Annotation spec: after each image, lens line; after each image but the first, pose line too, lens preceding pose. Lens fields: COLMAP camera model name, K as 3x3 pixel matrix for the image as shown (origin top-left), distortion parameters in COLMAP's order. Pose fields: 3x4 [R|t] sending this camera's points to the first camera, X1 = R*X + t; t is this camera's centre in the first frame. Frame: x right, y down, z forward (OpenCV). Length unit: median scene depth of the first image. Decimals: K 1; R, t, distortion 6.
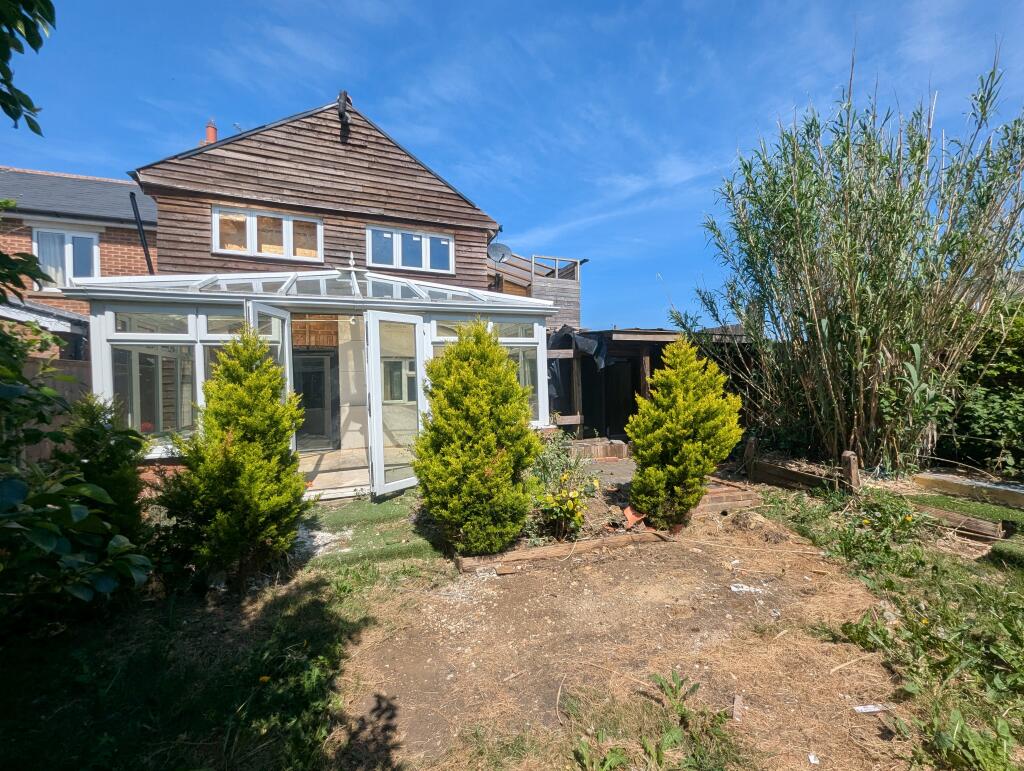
lens RADIAL K [[419.6, 0, 515.5], [0, 419.6, 385.1], [0, 0, 1]] dist [0.008523, -0.000412]
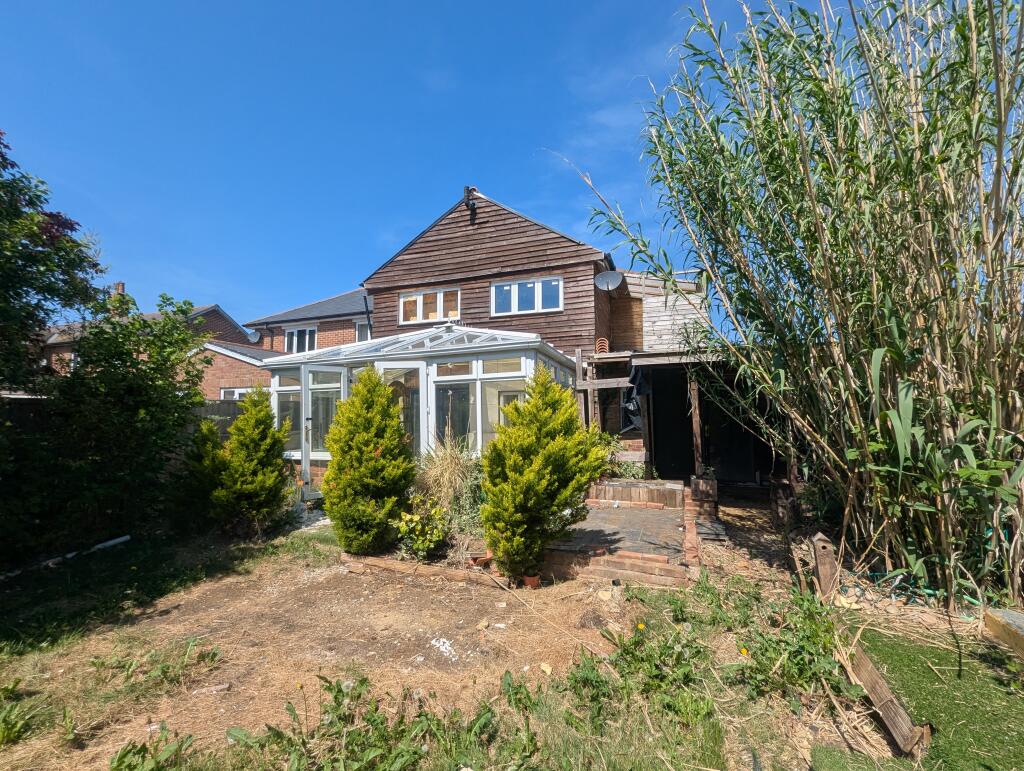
lens RADIAL K [[419.6, 0, 516.5], [0, 419.6, 387.8], [0, 0, 1]] dist [0.008523, -0.000412]
pose [[0.763217, -0.038023, -0.645022, 0.506228], [-0.002255, 0.998104, -0.061504, -0.006547], [0.646138, 0.048395, 0.761685, 0.152333]]
